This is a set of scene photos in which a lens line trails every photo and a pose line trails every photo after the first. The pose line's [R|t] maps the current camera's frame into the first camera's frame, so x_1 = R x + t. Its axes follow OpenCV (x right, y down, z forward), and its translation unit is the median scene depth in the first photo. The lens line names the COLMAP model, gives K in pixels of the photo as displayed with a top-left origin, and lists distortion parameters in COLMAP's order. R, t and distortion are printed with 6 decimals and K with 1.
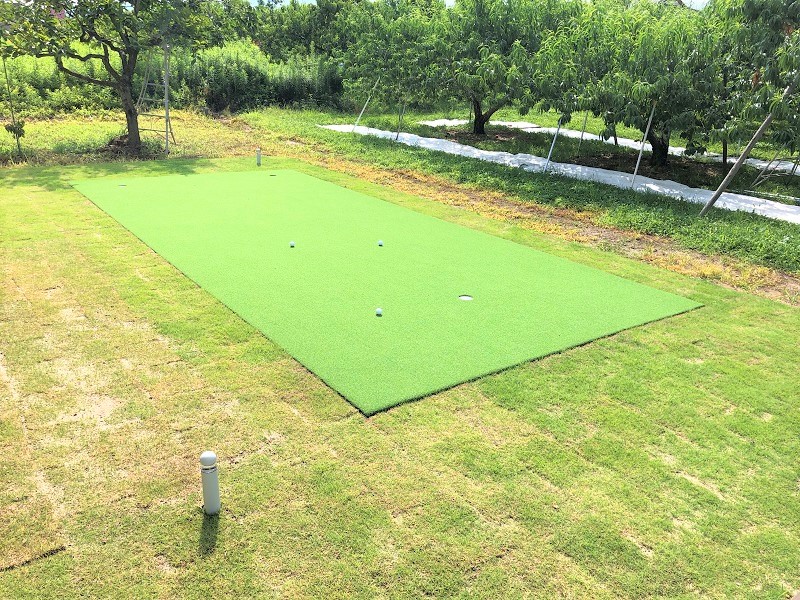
lens RADIAL K [[657.6, 0, 399.9], [0, 657.6, 298.3], [0, 0, 1]] dist [0.041429, -0.048272]
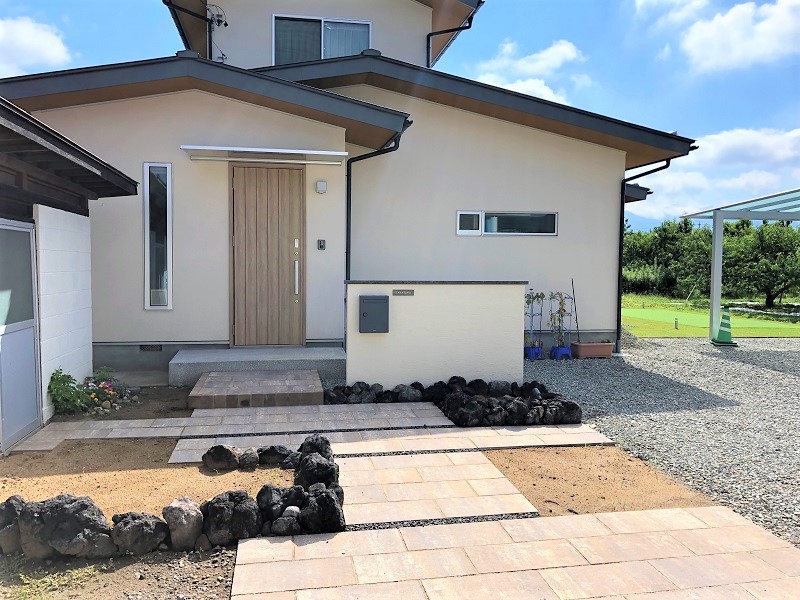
lens RADIAL K [[657.6, 0, 395.7], [0, 657.6, 302.3], [0, 0, 1]] dist [0.041429, -0.048272]
pose [[0.898212, 0.000257, -0.439563, 0.012117], [-0.134495, 0.952201, -0.274272, 0.324318], [0.418482, 0.305473, 0.855312, -0.815640]]
